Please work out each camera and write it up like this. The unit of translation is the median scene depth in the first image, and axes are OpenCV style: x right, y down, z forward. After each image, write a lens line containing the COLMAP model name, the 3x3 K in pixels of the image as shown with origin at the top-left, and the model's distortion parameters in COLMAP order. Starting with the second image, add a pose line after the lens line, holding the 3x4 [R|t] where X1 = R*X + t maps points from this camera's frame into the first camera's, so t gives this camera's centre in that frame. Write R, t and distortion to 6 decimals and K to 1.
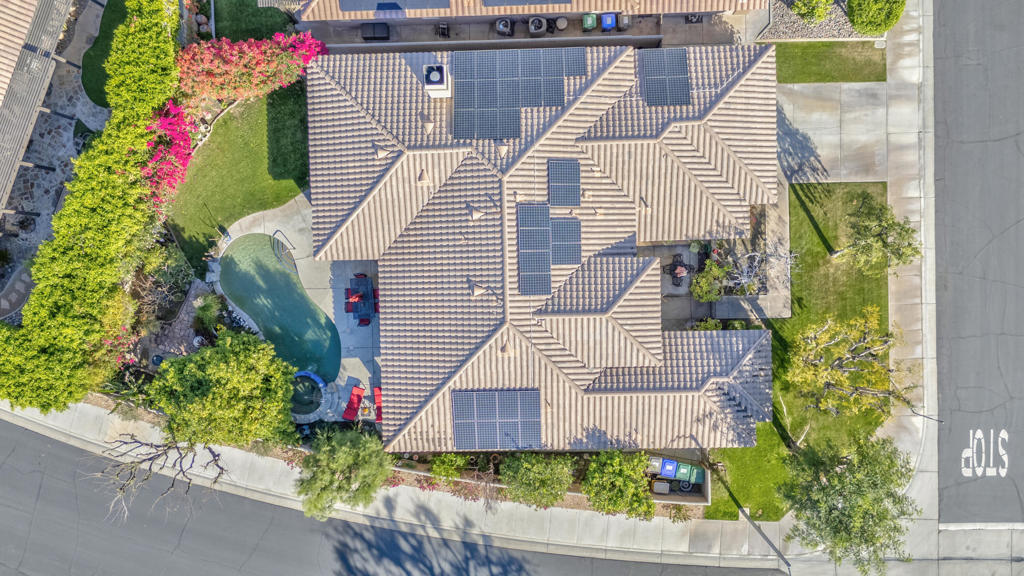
lens RADIAL K [[783.1, 0, 512.3], [0, 783.1, 286.5], [0, 0, 1]] dist [0.038648, -0.009667]
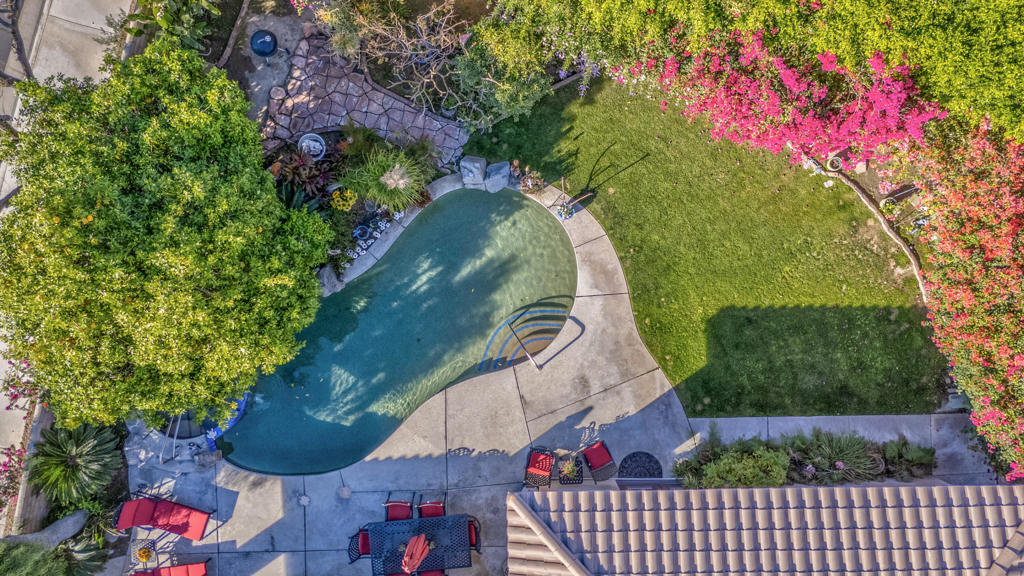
lens RADIAL K [[783.1, 0, 509.9], [0, 783.1, 287.9], [0, 0, 1]] dist [0.038648, -0.009667]
pose [[-0.005788, 0.998862, 0.047341, -0.340939], [-0.999982, -0.005848, 0.001140, -0.032785], [0.001416, -0.047333, 0.998878, 0.582940]]
